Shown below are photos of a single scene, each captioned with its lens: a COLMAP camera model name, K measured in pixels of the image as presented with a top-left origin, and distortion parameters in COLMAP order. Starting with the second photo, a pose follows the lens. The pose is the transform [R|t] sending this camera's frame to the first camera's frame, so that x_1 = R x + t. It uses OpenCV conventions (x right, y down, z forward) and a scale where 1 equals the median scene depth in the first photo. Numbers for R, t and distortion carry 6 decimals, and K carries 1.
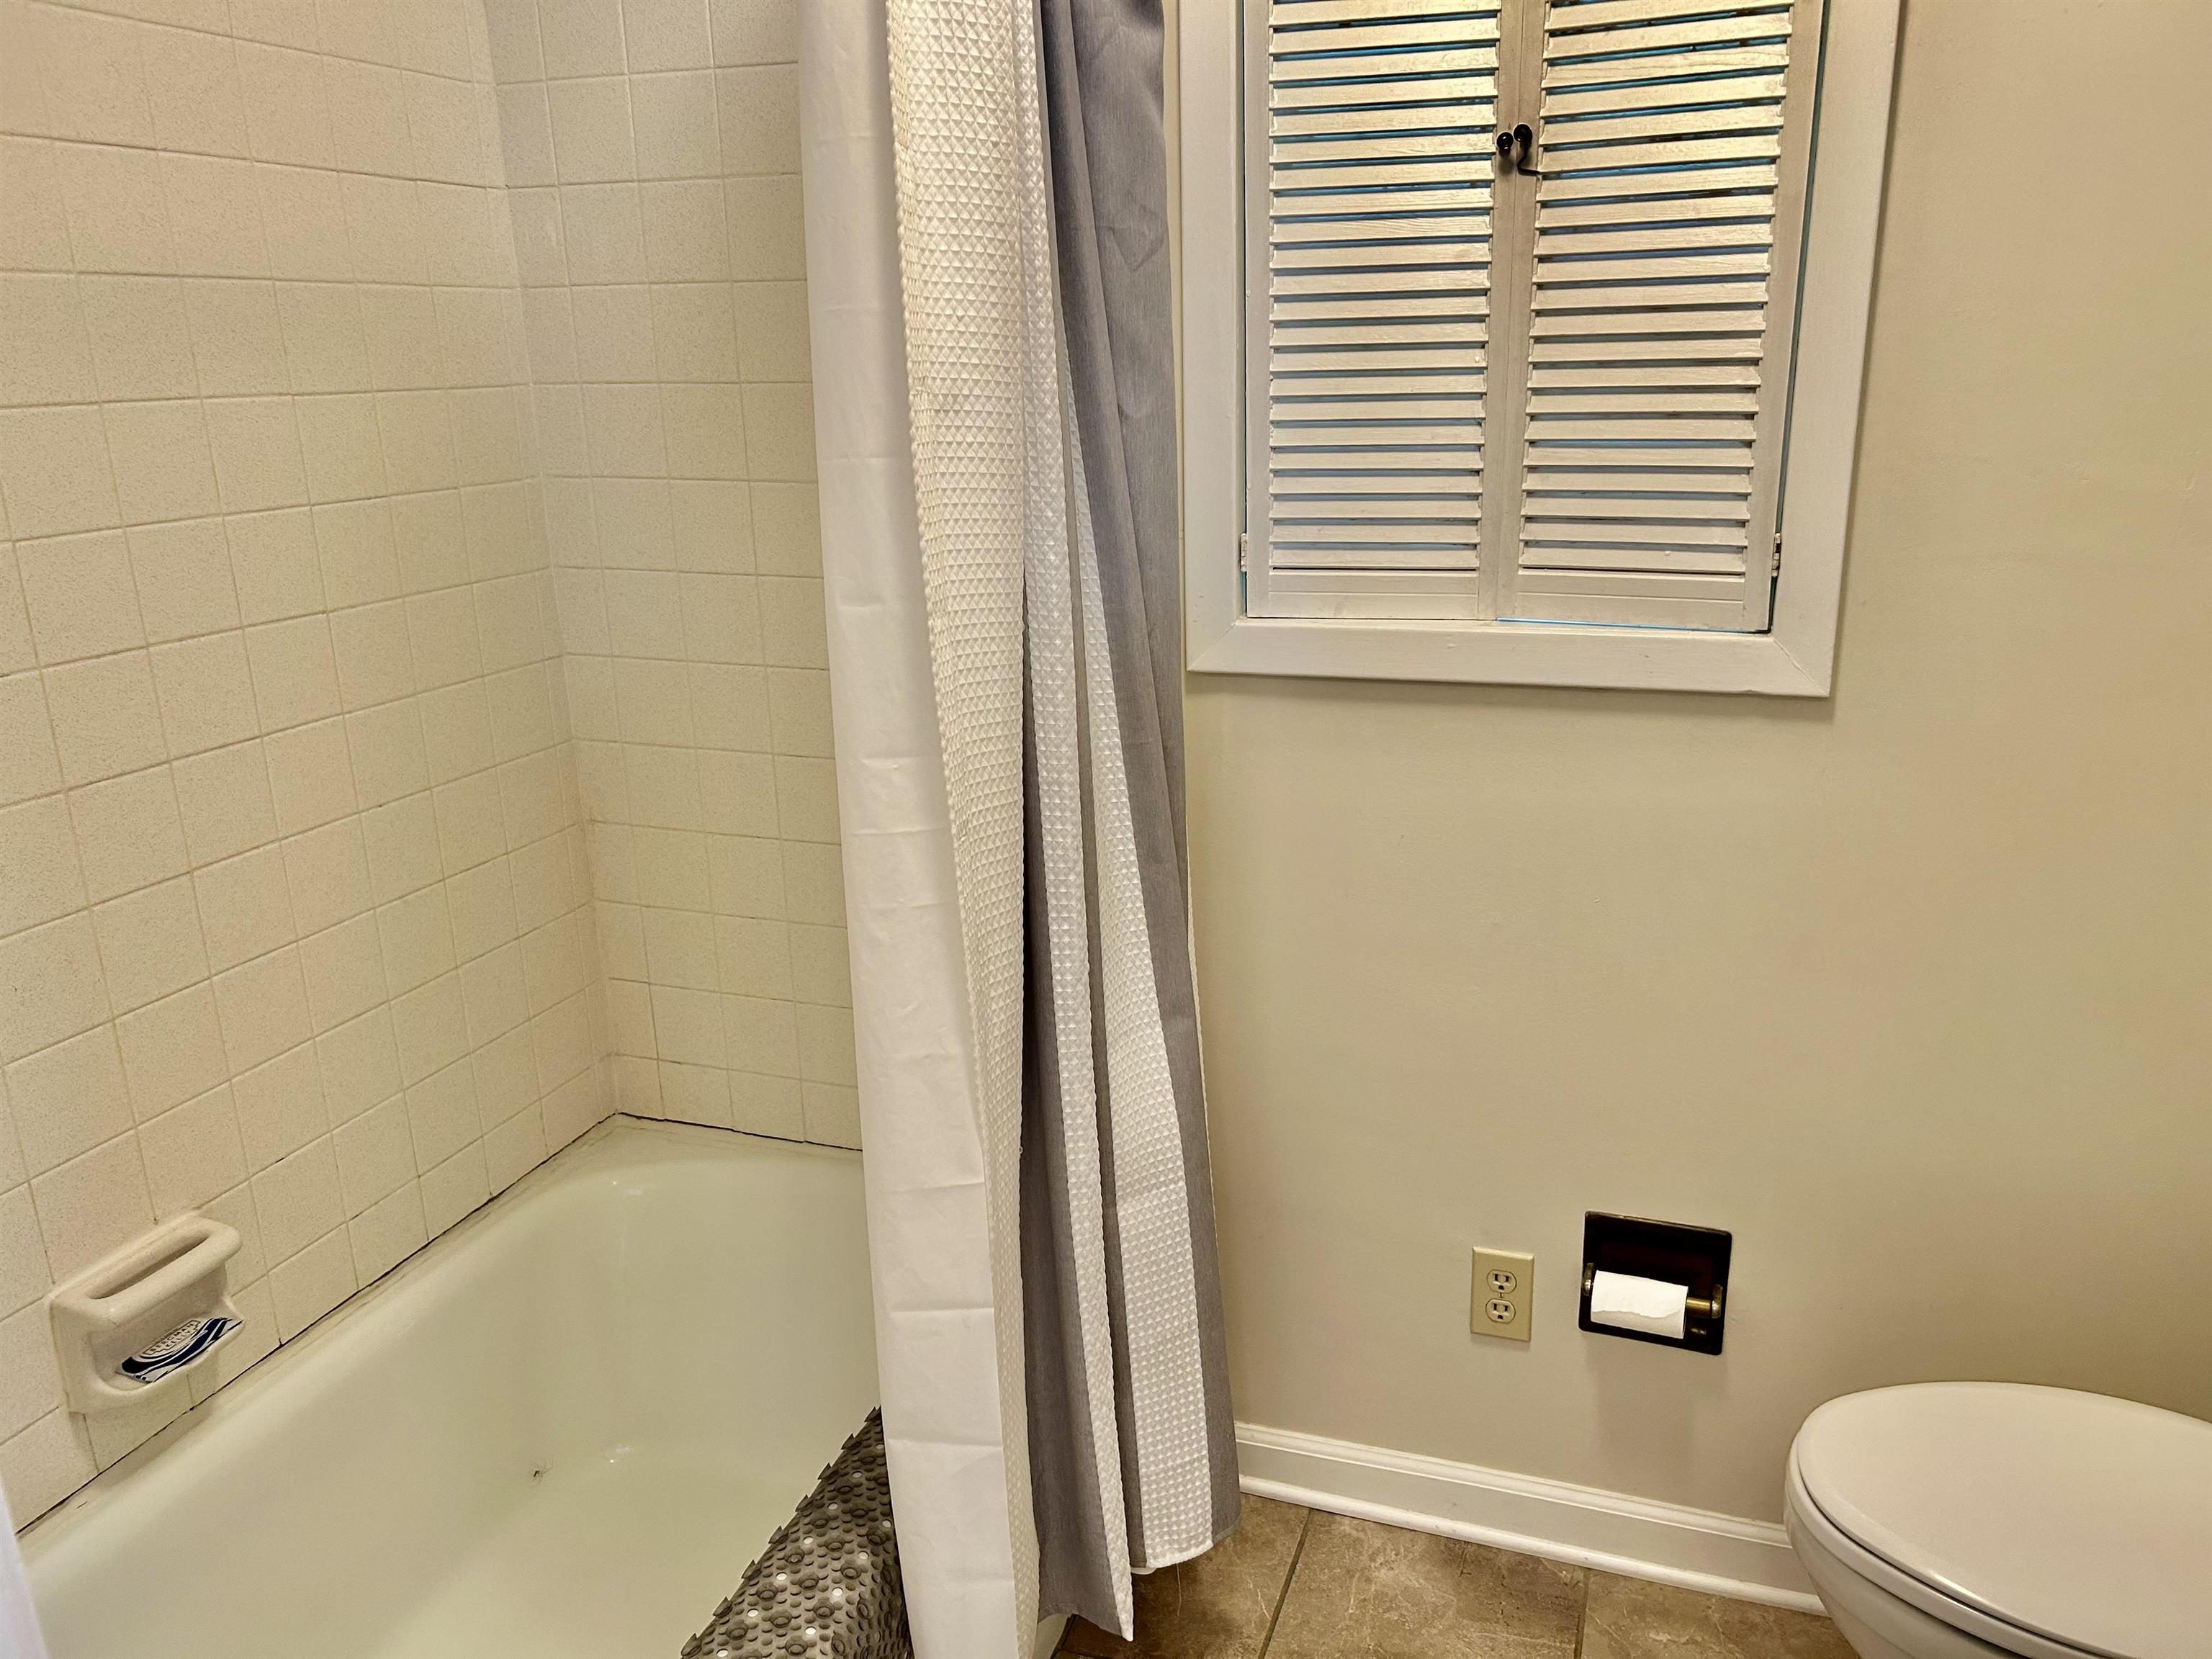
lens RADIAL K [[1693.8, 0, 1104.2], [0, 1693.8, 842.3], [0, 0, 1]] dist [0.022729, -0.003295]
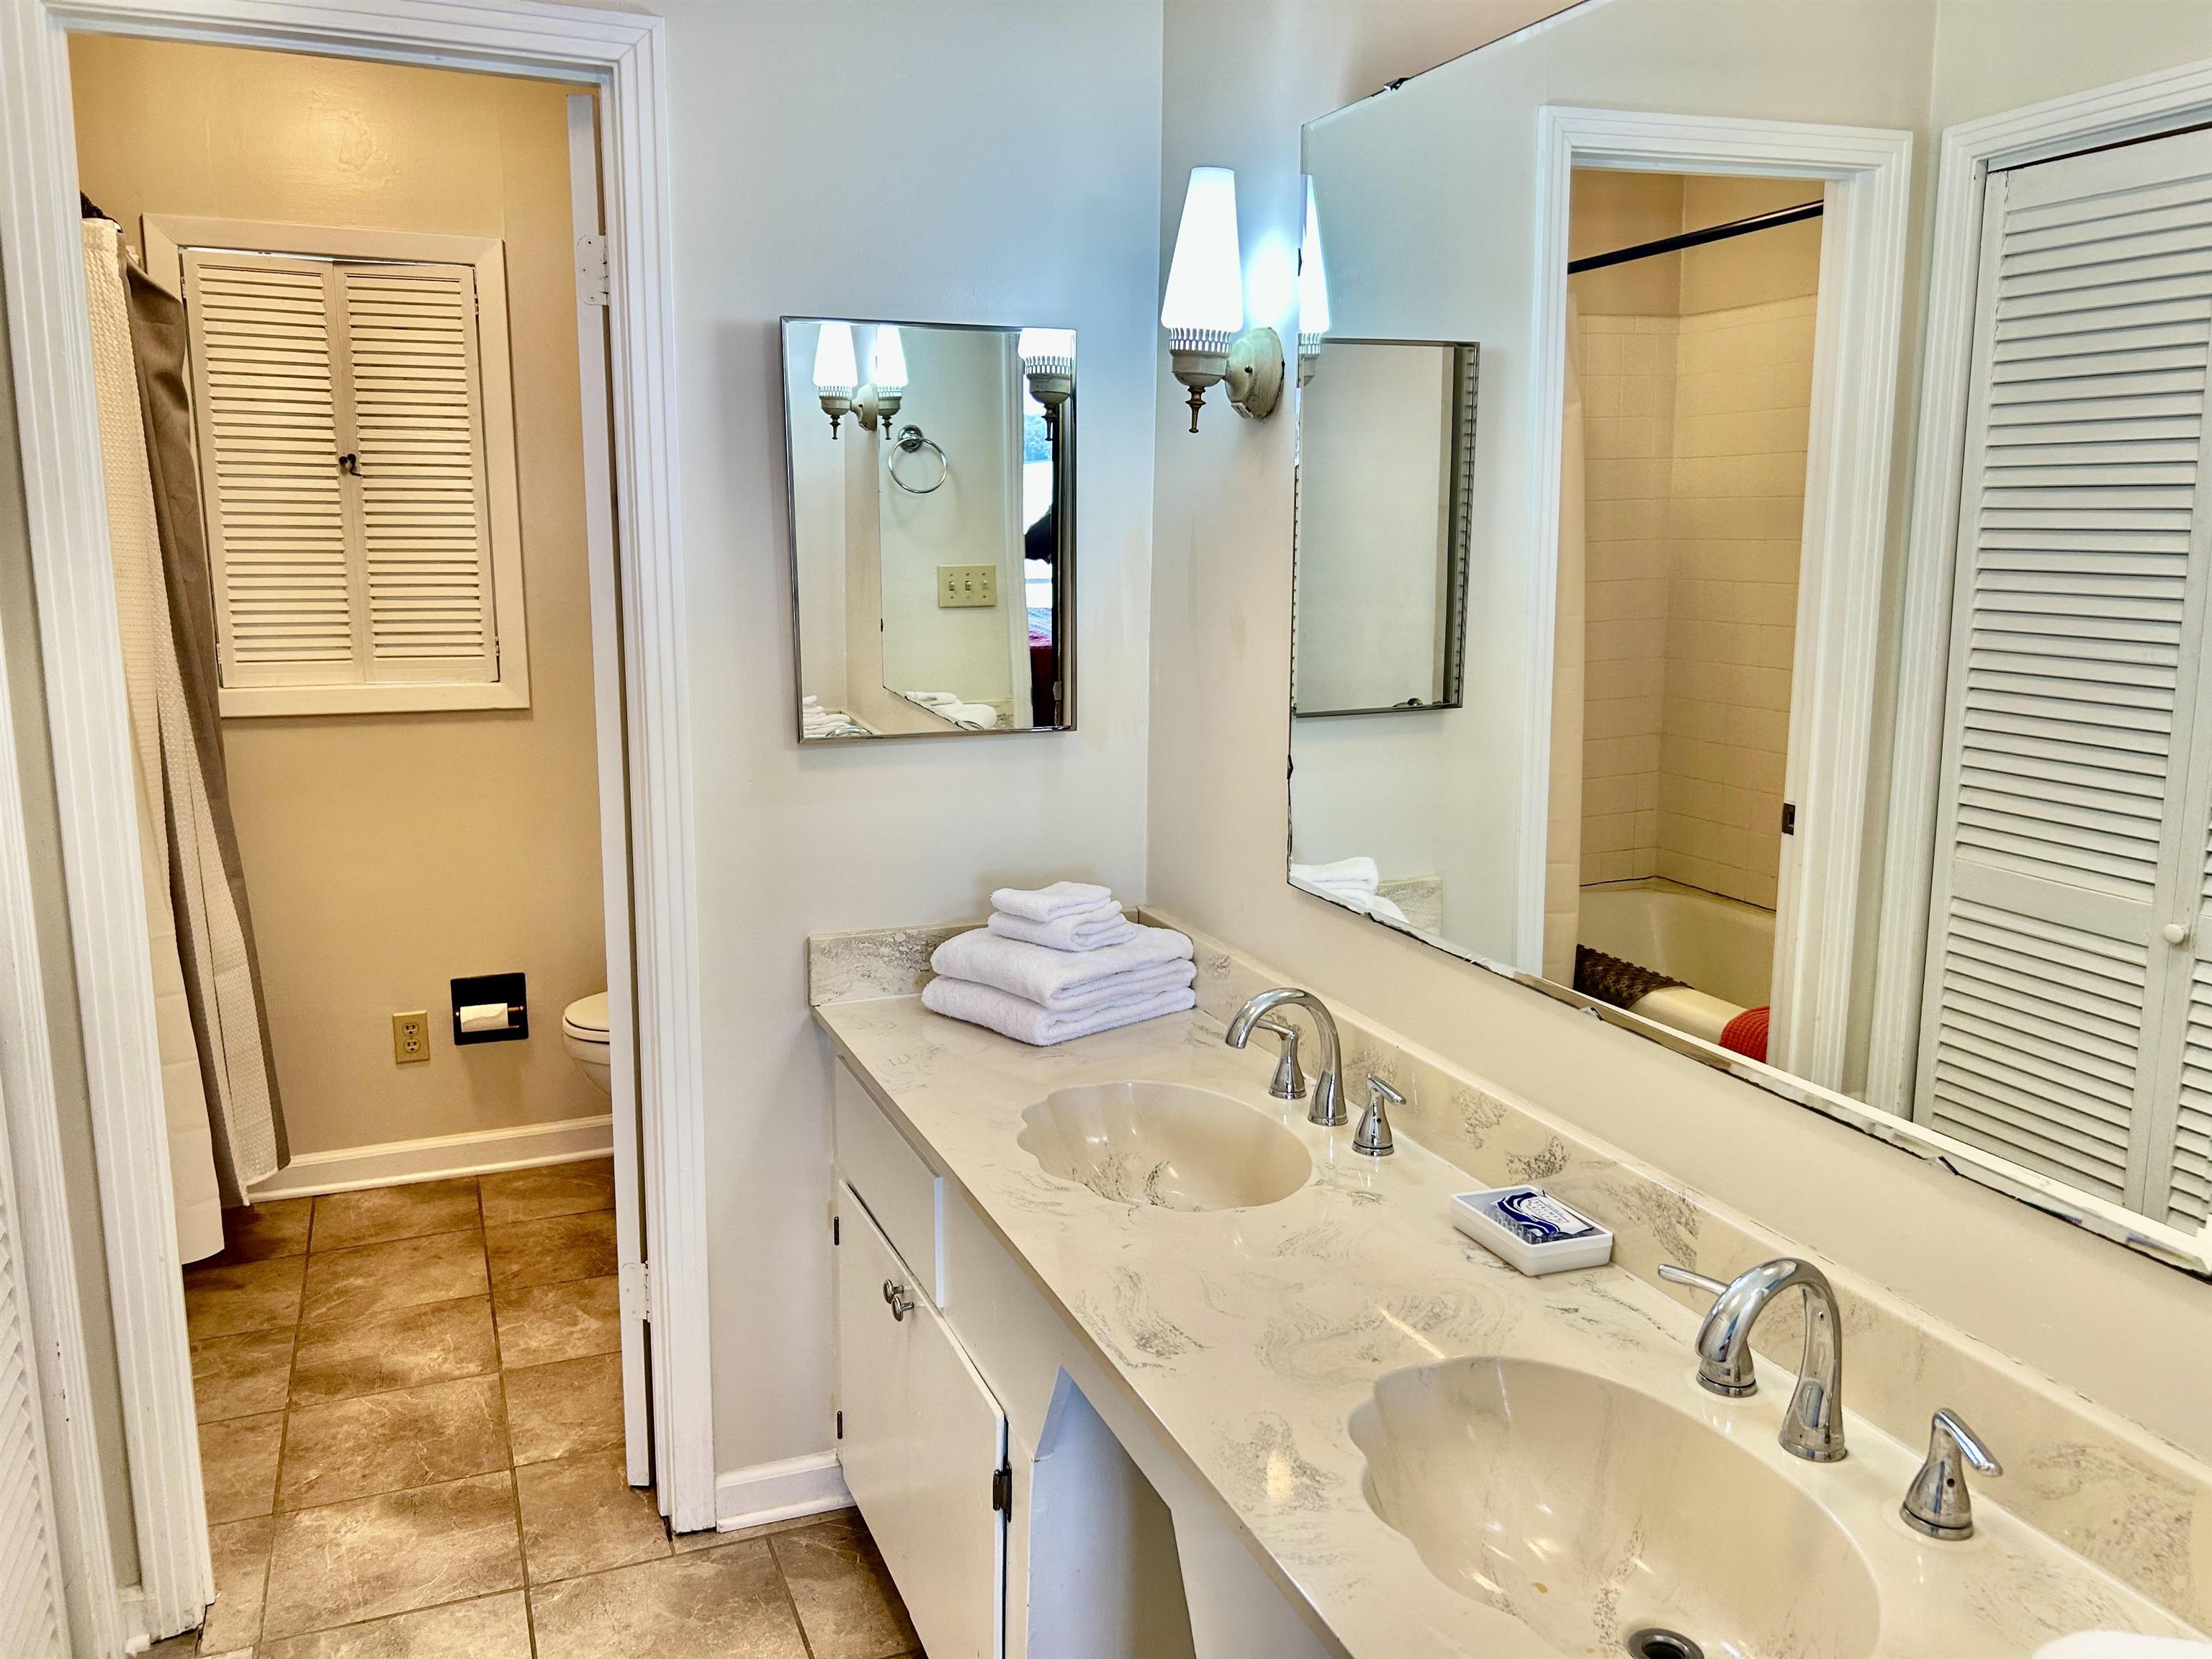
lens RADIAL K [[1693.8, 0, 1111.8], [0, 1693.8, 826.6], [0, 0, 1]] dist [0.022729, -0.003295]
pose [[0.743492, -0.091561, 0.662447, -0.468892], [0.170193, 0.983873, -0.055027, 0.301724], [-0.646726, 0.153656, 0.747085, -1.072289]]
